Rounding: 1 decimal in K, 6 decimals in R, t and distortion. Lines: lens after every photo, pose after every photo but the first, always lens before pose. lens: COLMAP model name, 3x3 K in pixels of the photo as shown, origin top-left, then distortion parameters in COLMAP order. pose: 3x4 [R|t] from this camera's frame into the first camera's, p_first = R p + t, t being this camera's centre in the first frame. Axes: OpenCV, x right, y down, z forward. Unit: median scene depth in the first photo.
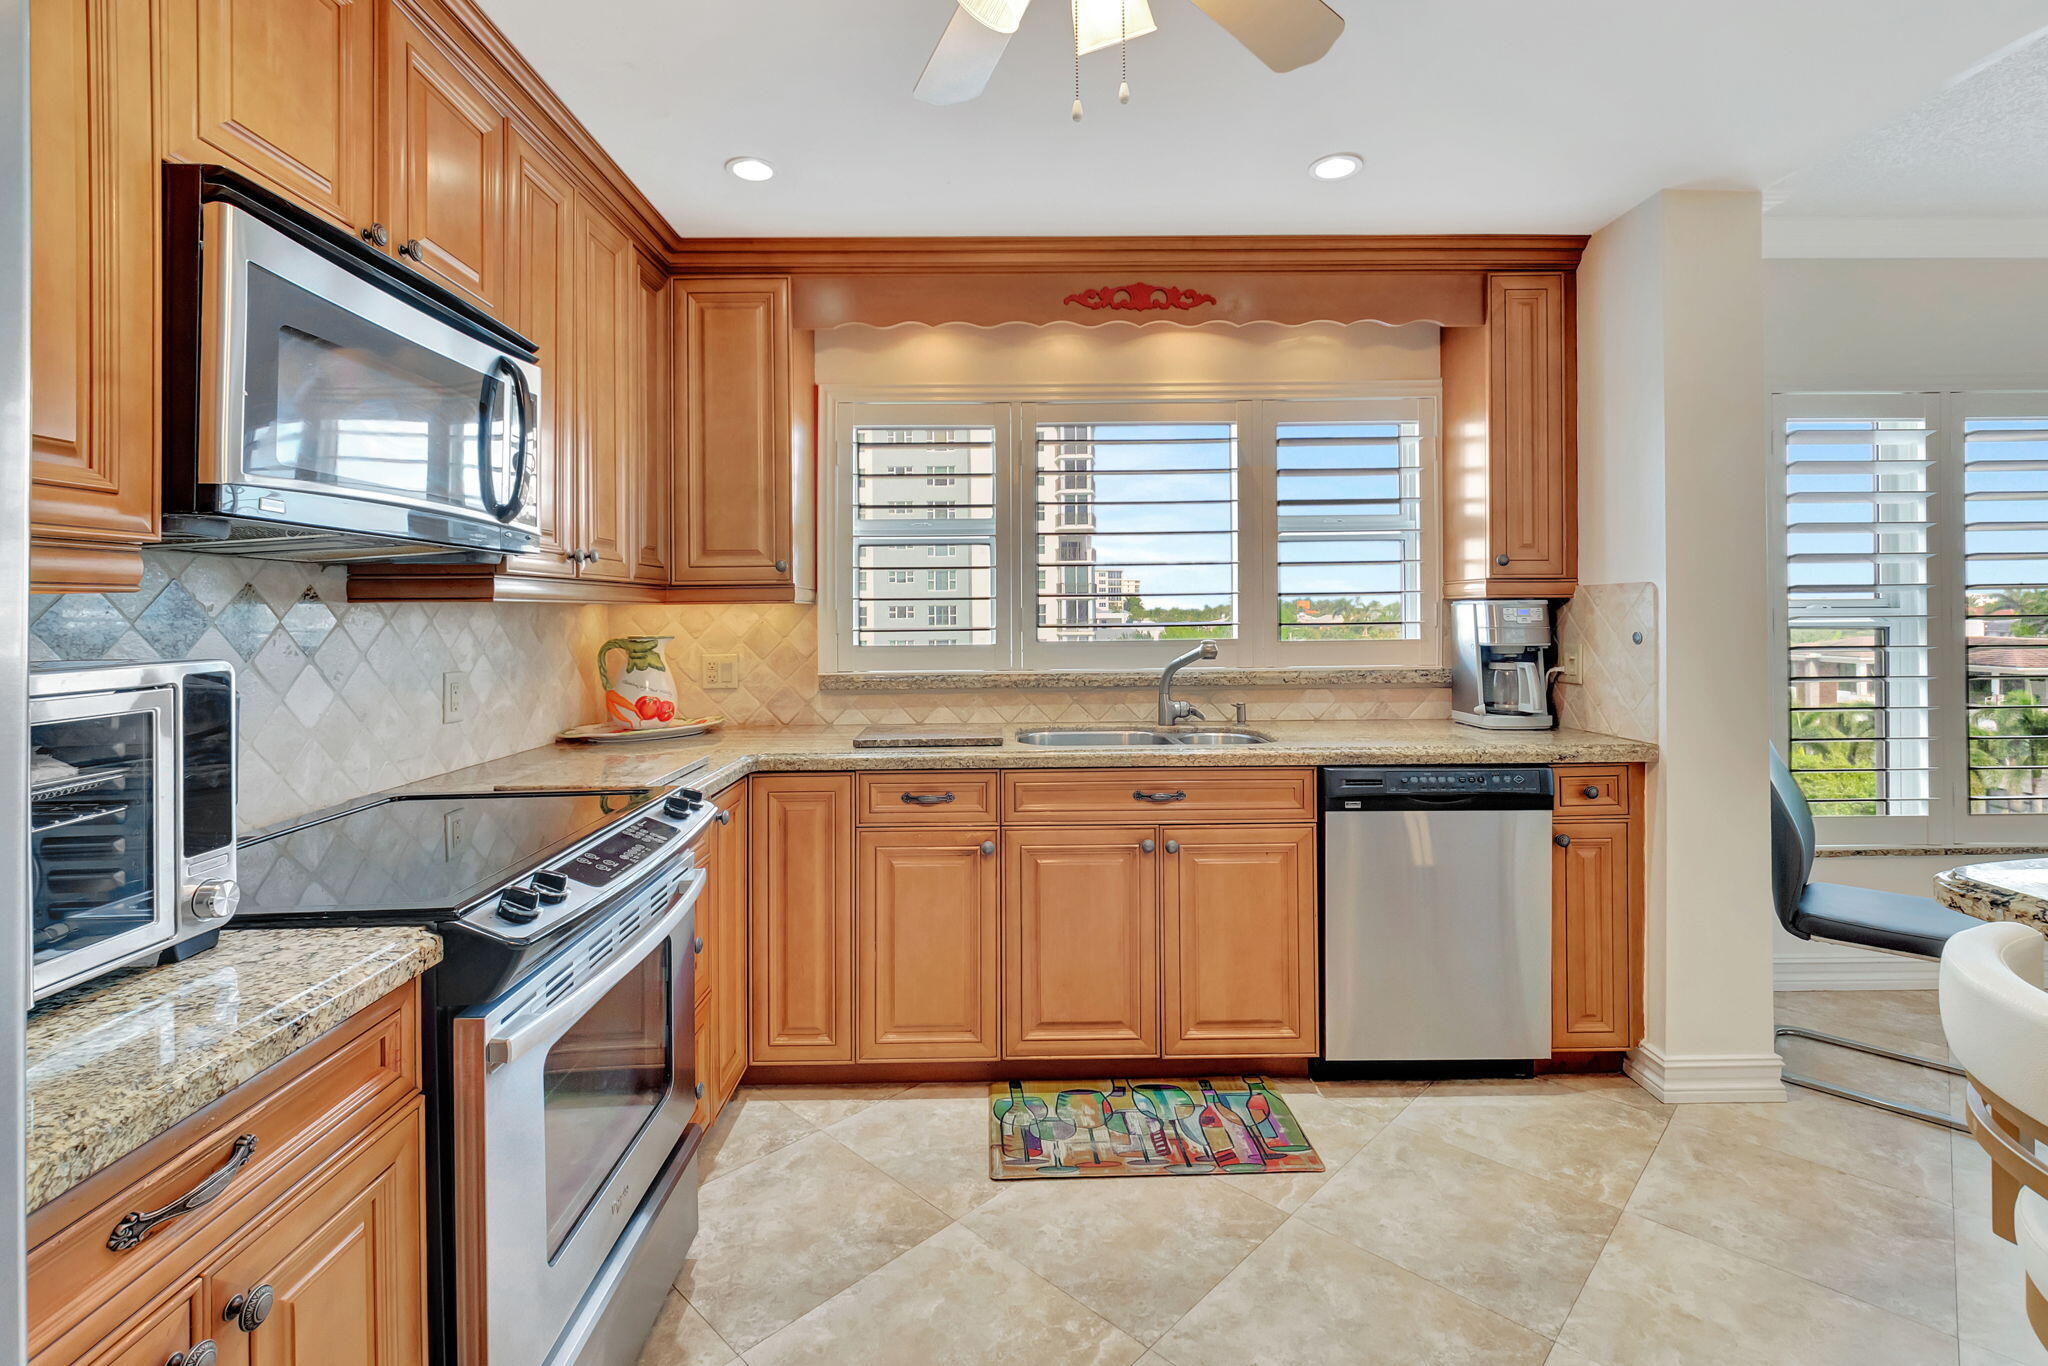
lens RADIAL K [[926.2, 0, 1050.7], [0, 926.2, 608.3], [0, 0, 1]] dist [0.000682, 0.000176]
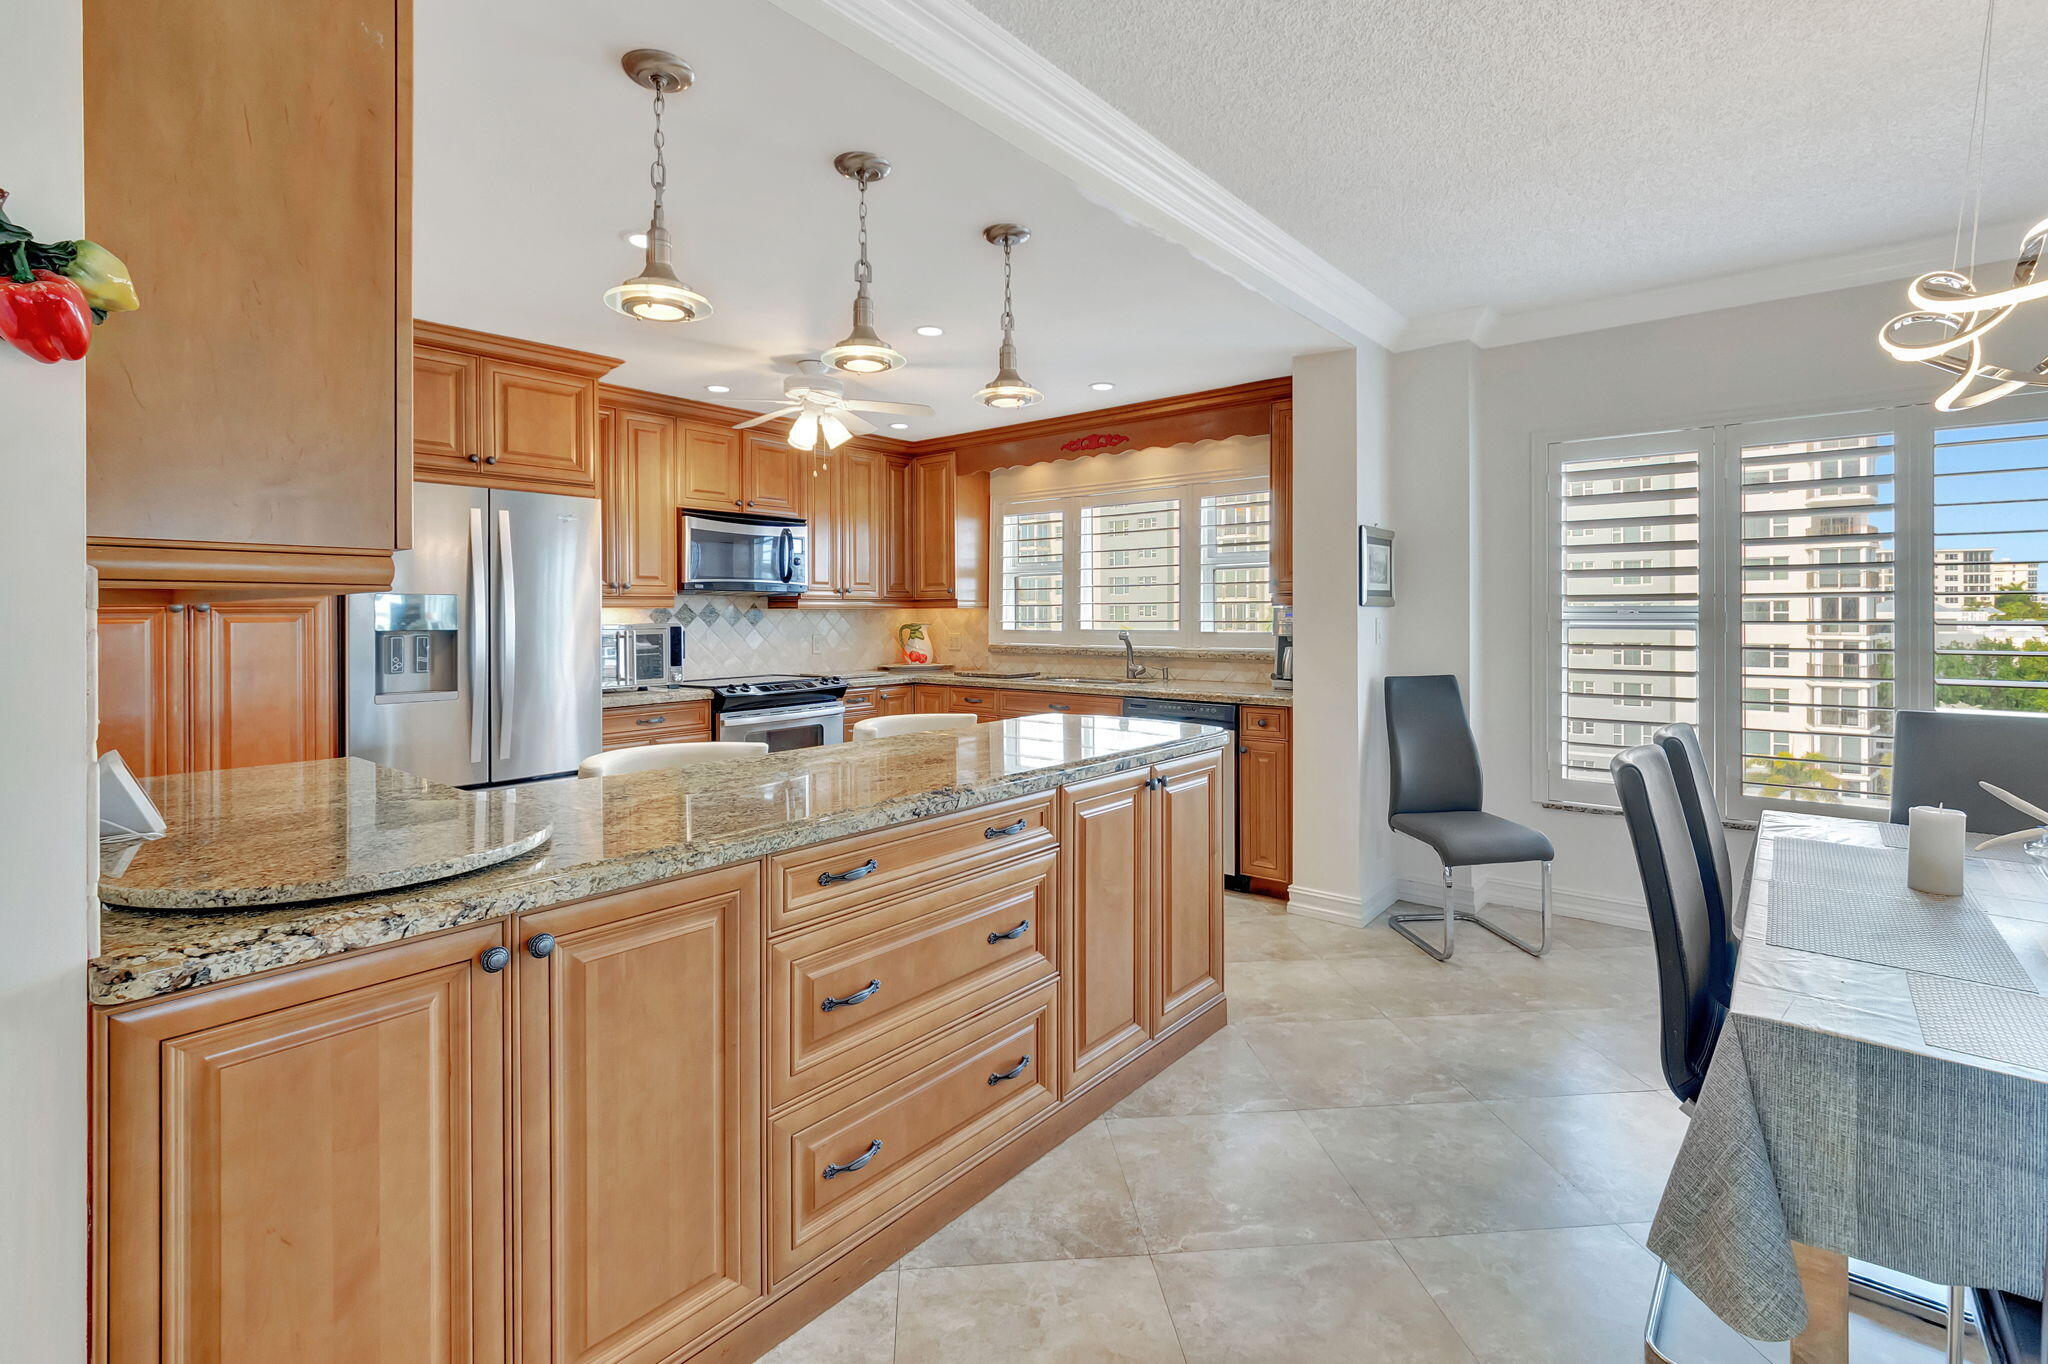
lens RADIAL K [[926.2, 0, 1050.7], [0, 926.2, 607.3], [0, 0, 1]] dist [0.000682, 0.000176]
pose [[0.773118, 0.001194, -0.634261, 1.218035], [-0.000274, 0.999999, 0.001548, -0.010791], [0.634262, -0.001023, 0.773117, -0.484768]]
